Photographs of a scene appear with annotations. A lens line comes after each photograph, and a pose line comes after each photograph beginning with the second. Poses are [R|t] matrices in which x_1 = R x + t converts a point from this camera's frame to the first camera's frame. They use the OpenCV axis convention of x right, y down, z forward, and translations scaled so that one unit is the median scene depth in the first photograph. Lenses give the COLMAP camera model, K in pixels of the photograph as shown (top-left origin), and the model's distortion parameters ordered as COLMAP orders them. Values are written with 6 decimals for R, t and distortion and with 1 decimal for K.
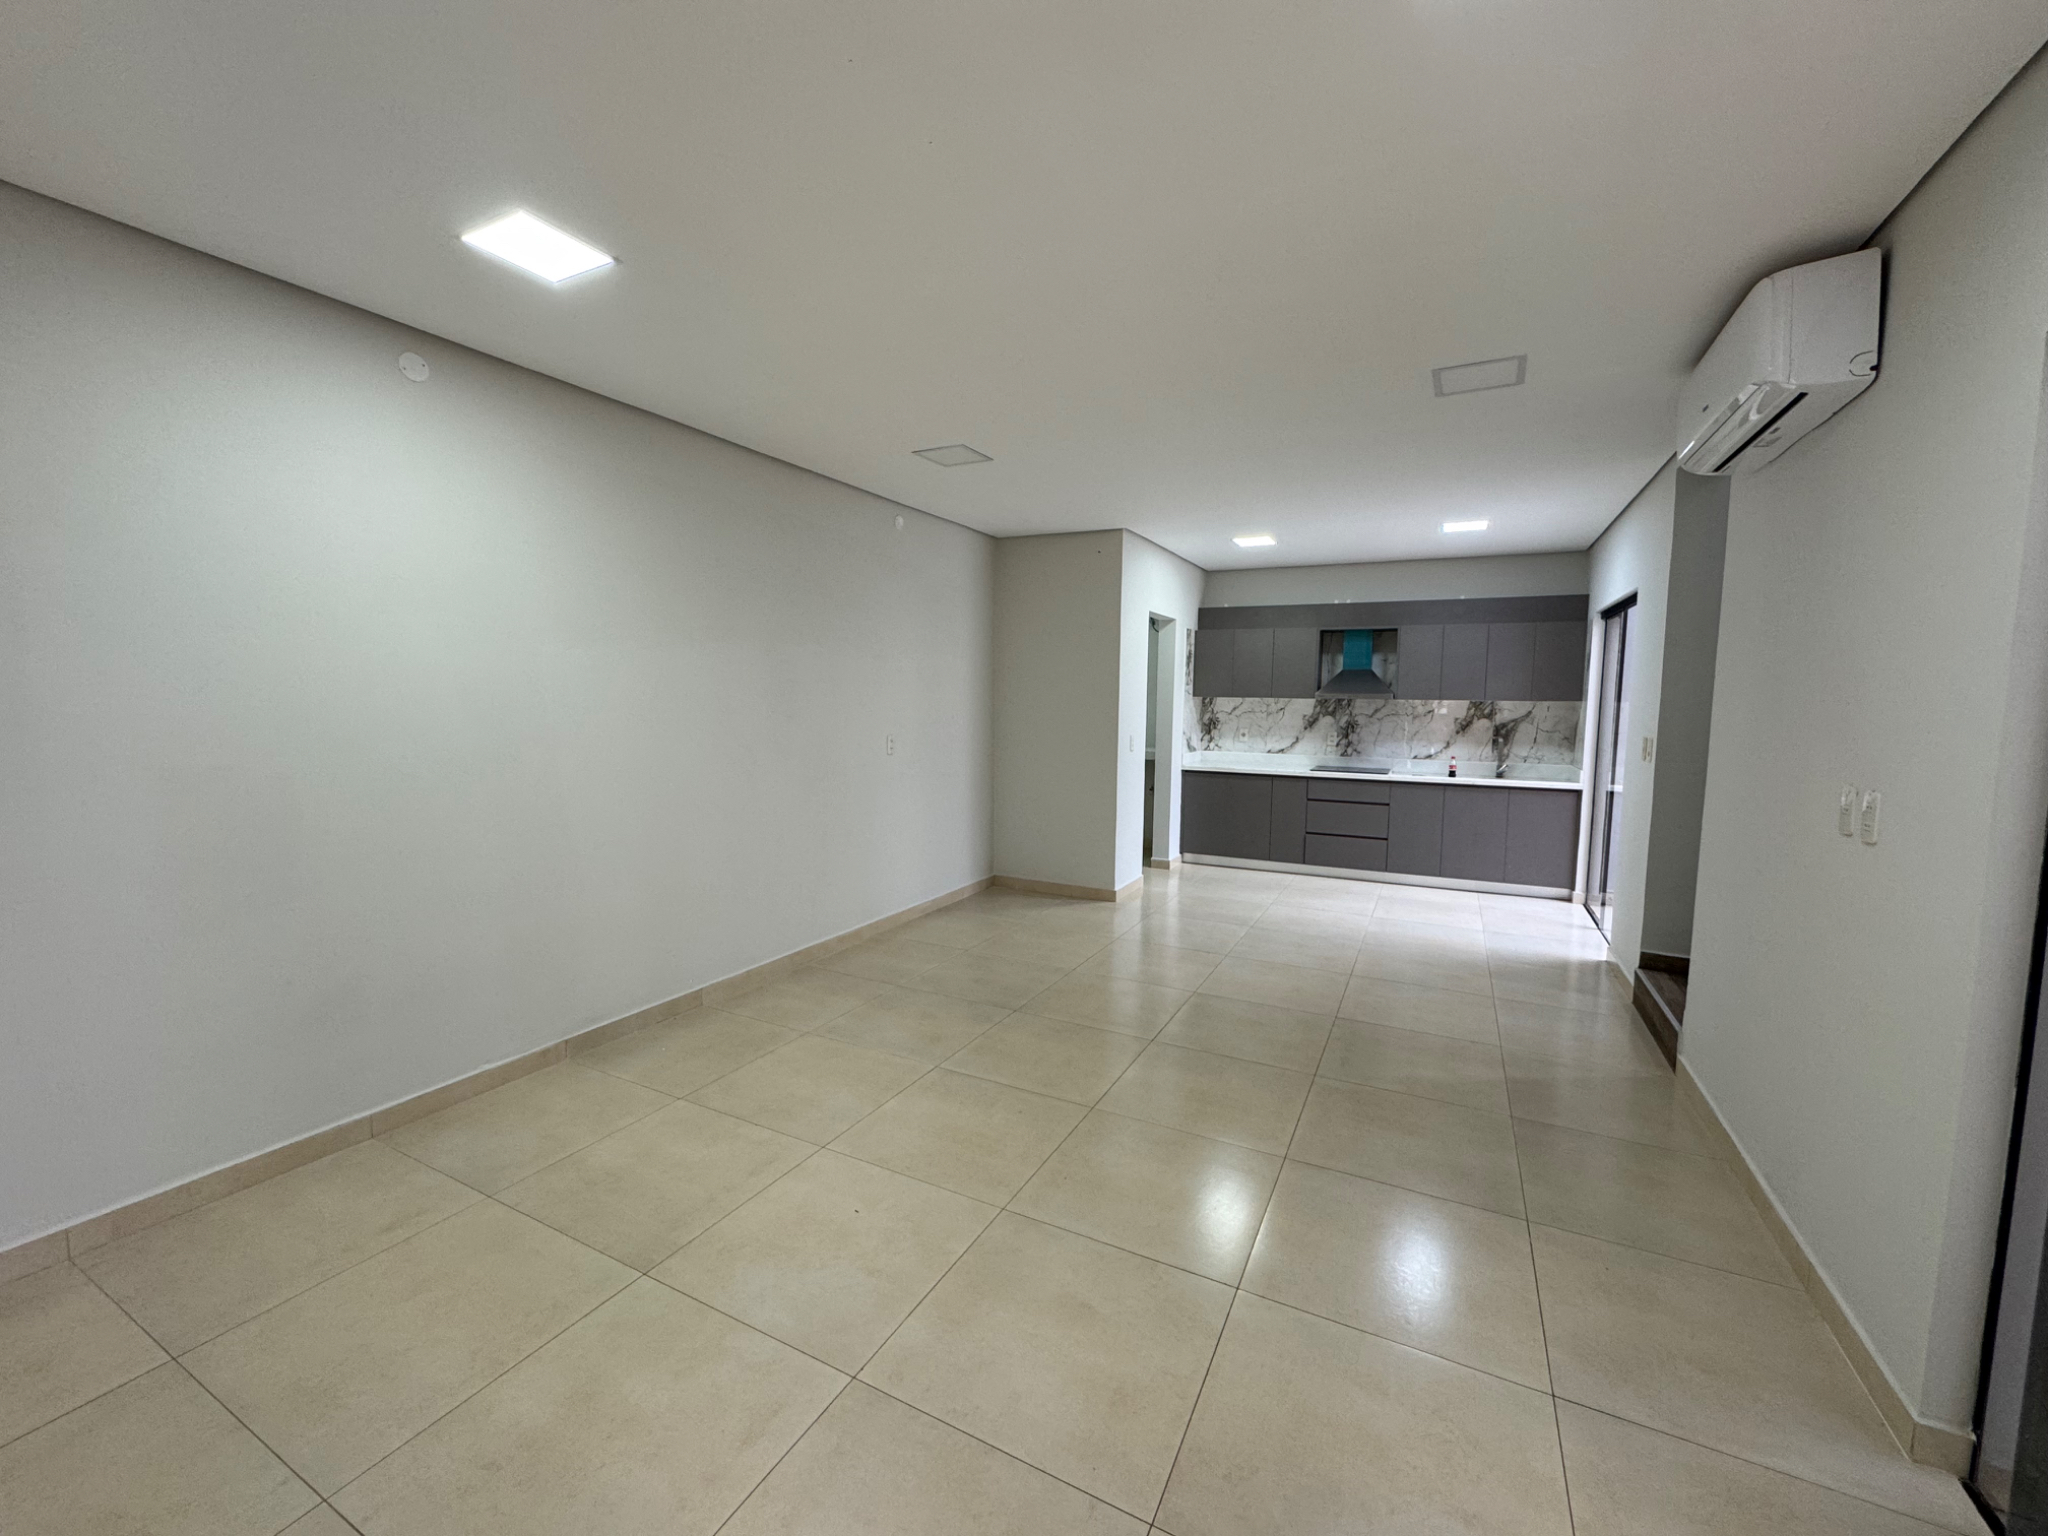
lens RADIAL K [[821.7, 0, 1017.2], [0, 821.7, 767.5], [0, 0, 1]] dist [-0.008957, 0.000175]
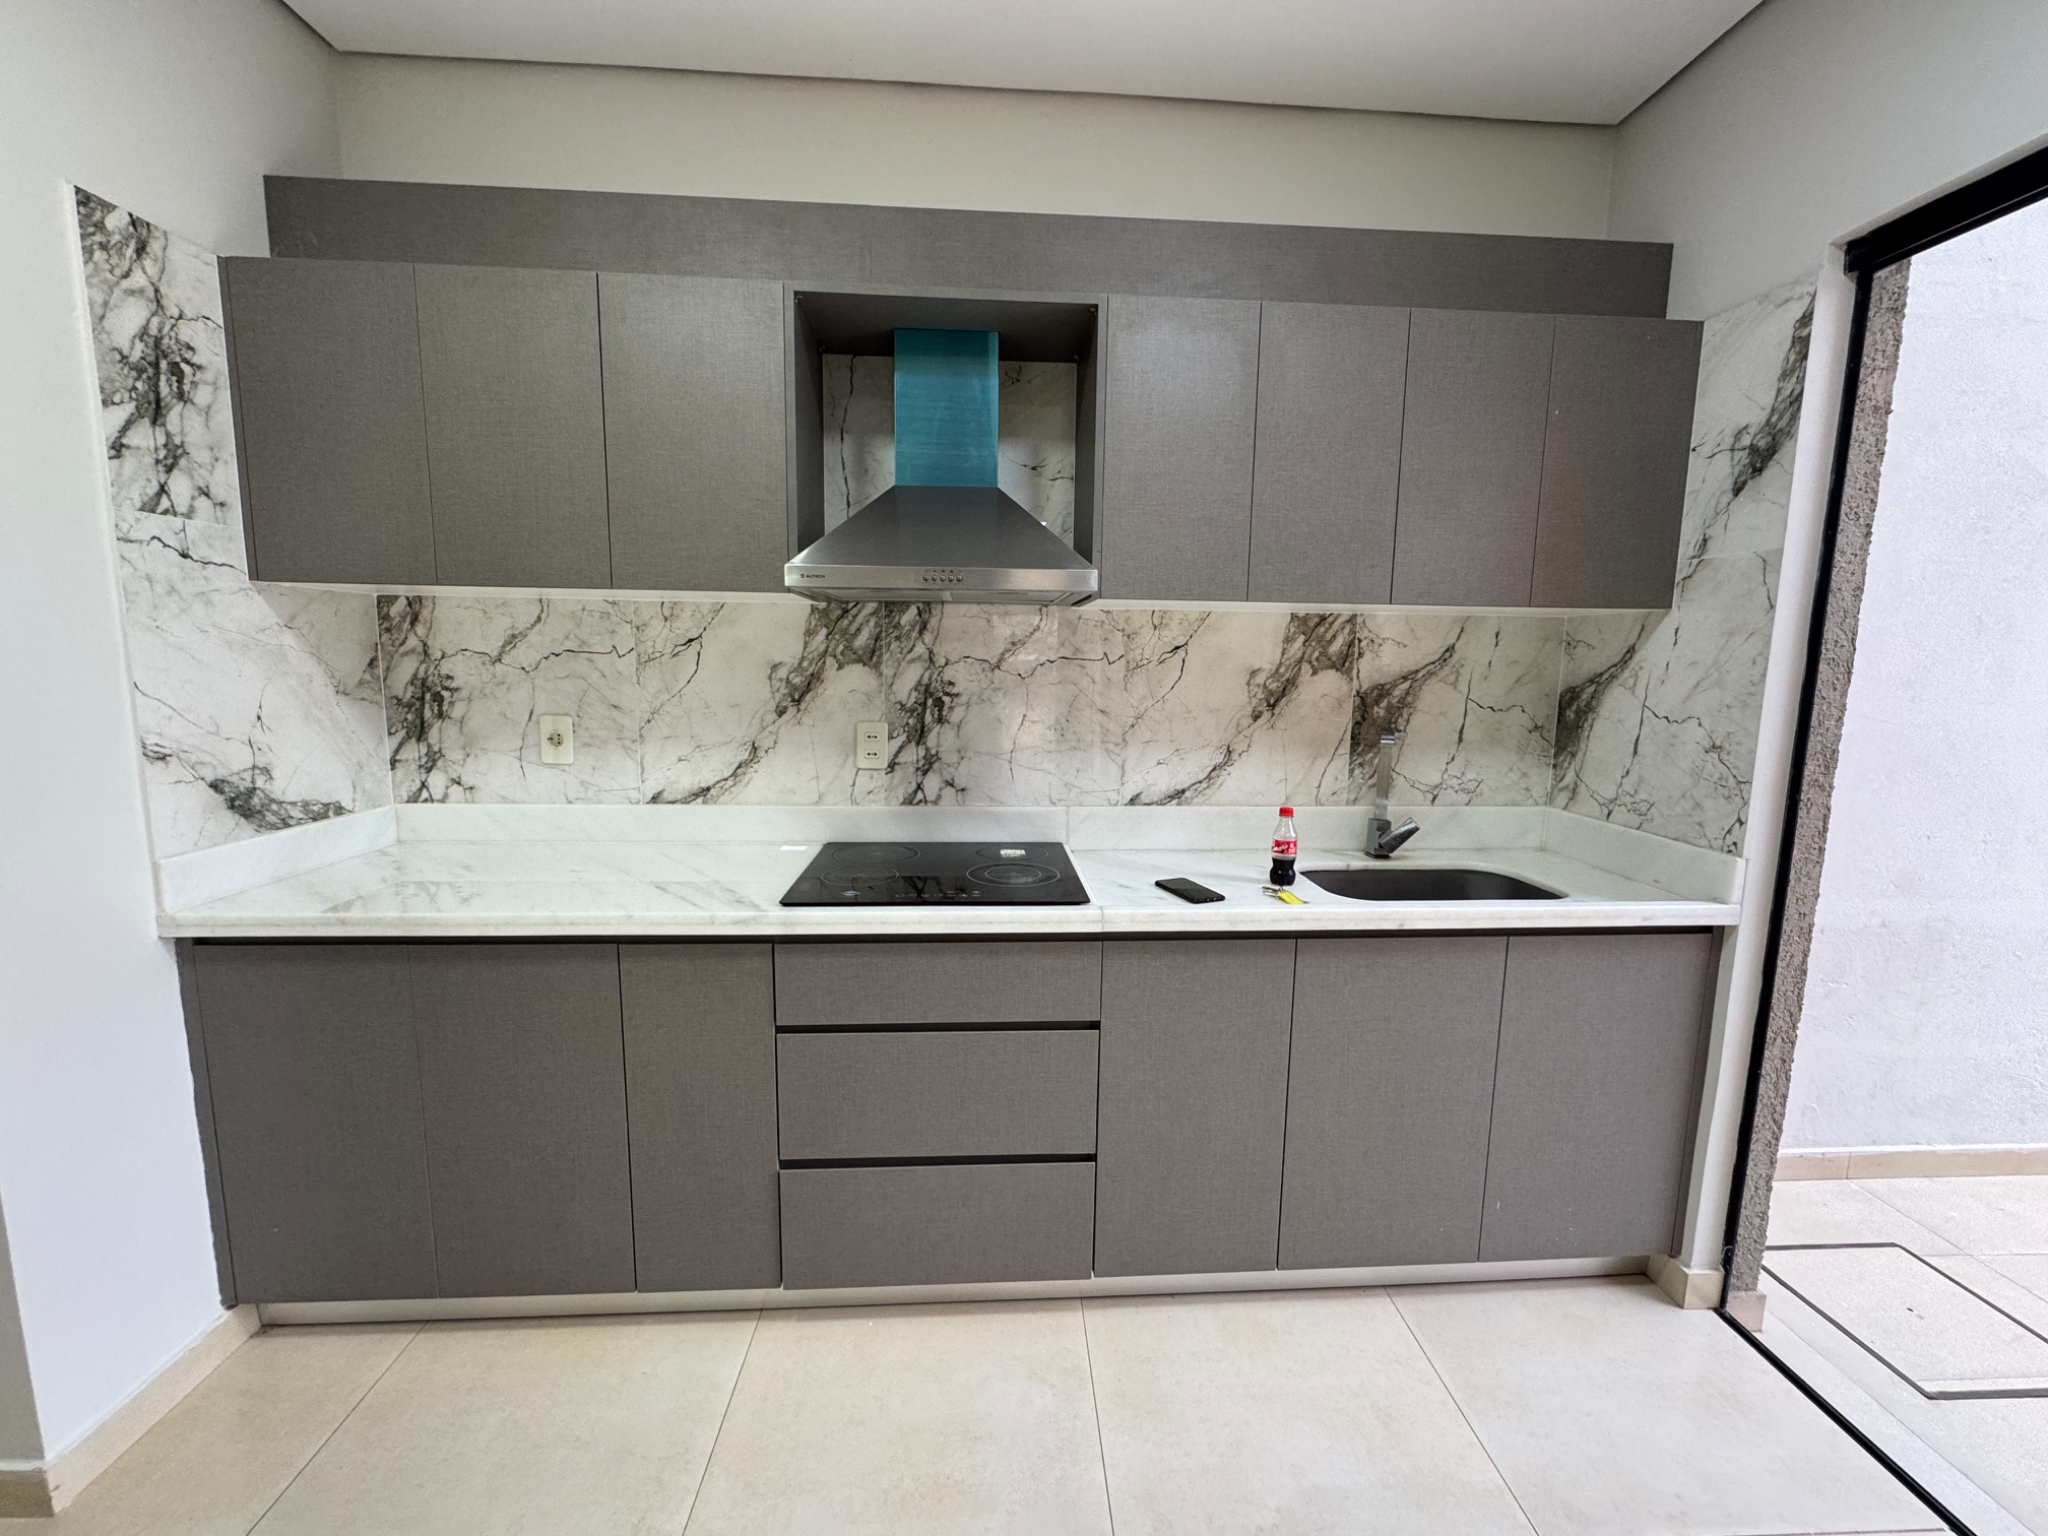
lens RADIAL K [[821.7, 0, 1017.2], [0, 821.7, 767.5], [0, 0, 1]] dist [-0.008957, 0.000175]
pose [[0.868882, -0.065888, 0.490615, 0.299162], [0.038500, 0.997095, 0.065724, -0.046221], [-0.493520, -0.038218, 0.868894, 0.757959]]
